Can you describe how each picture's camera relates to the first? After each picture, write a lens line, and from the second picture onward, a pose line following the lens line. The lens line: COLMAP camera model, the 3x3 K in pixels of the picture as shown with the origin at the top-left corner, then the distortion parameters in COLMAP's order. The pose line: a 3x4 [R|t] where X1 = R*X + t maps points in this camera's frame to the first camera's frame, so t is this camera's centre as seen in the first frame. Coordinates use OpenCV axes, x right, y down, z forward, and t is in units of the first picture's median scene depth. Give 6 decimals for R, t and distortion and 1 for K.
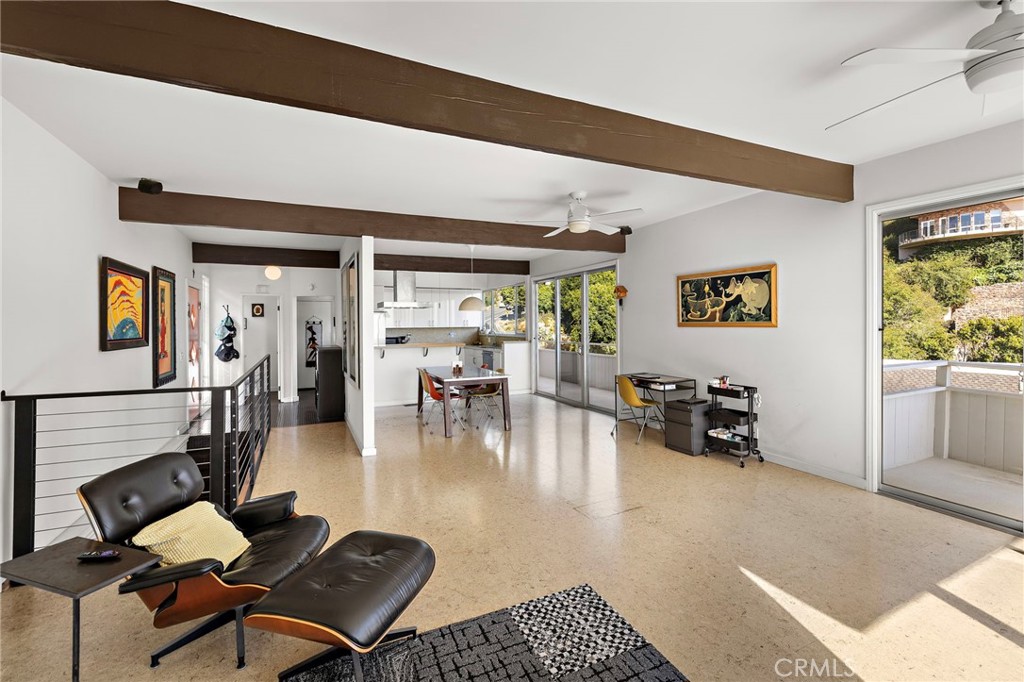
lens RADIAL K [[436.7, 0, 512.5], [0, 436.7, 325.9], [0, 0, 1]] dist [0.002269, 0.001937]
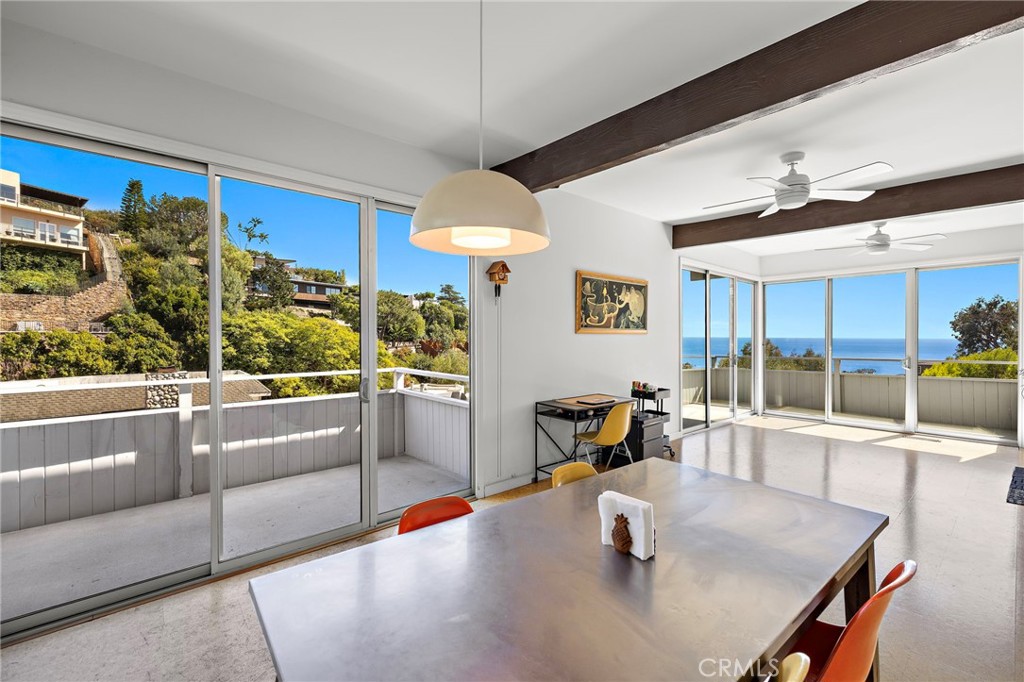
lens RADIAL K [[436.7, 0, 521.2], [0, 436.7, 340.1], [0, 0, 1]] dist [0.002269, 0.001937]
pose [[-0.268751, -0.004012, 0.963201, -0.373104], [0.005871, 0.999966, 0.005804, 0.009252], [-0.963192, 0.007215, -0.268719, 1.342070]]
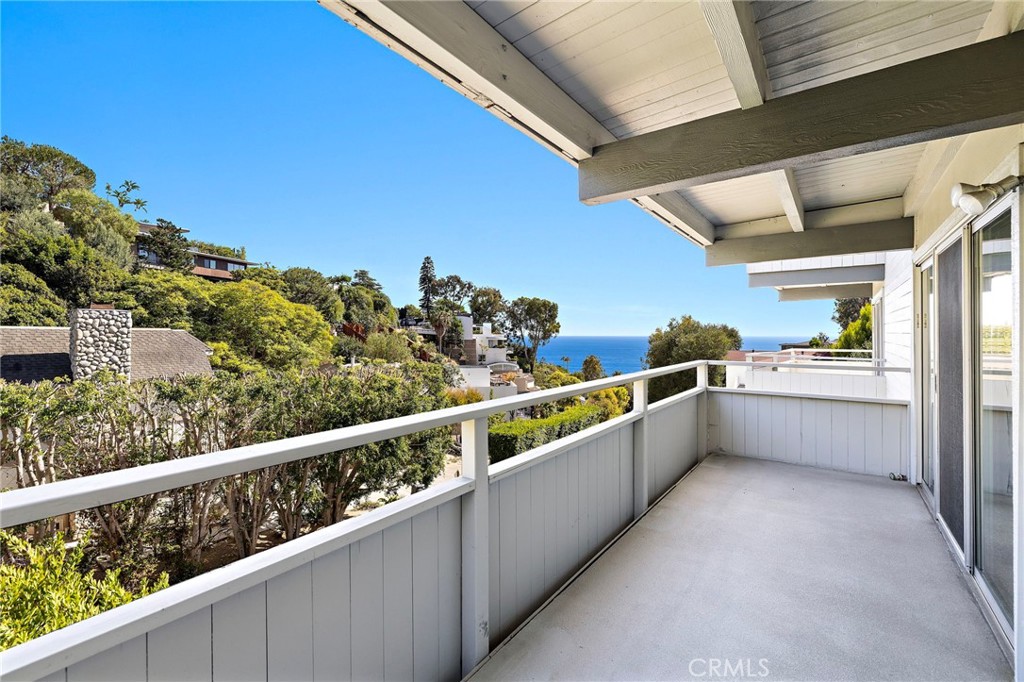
lens RADIAL K [[436.7, 0, 516.6], [0, 436.7, 335.9], [0, 0, 1]] dist [0.002269, 0.001937]
pose [[-0.472815, 0.008992, 0.881116, -0.002797], [0.008493, 0.999948, -0.005647, 0.493965], [-0.881121, 0.004814, -0.472866, 2.127283]]
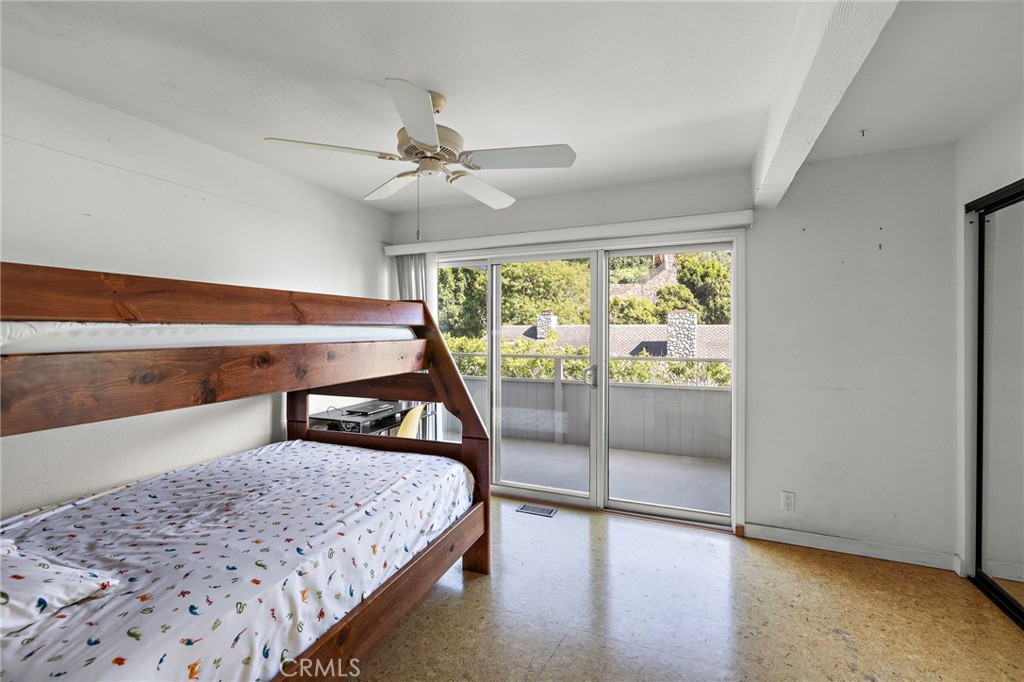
lens RADIAL K [[436.7, 0, 516.0], [0, 436.7, 333.2], [0, 0, 1]] dist [0.002269, 0.001937]
pose [[0.747172, 0.005261, 0.664610, -0.242781], [-0.004205, 0.999986, -0.003189, 0.501090], [-0.664617, -0.000412, 0.747184, 1.027025]]
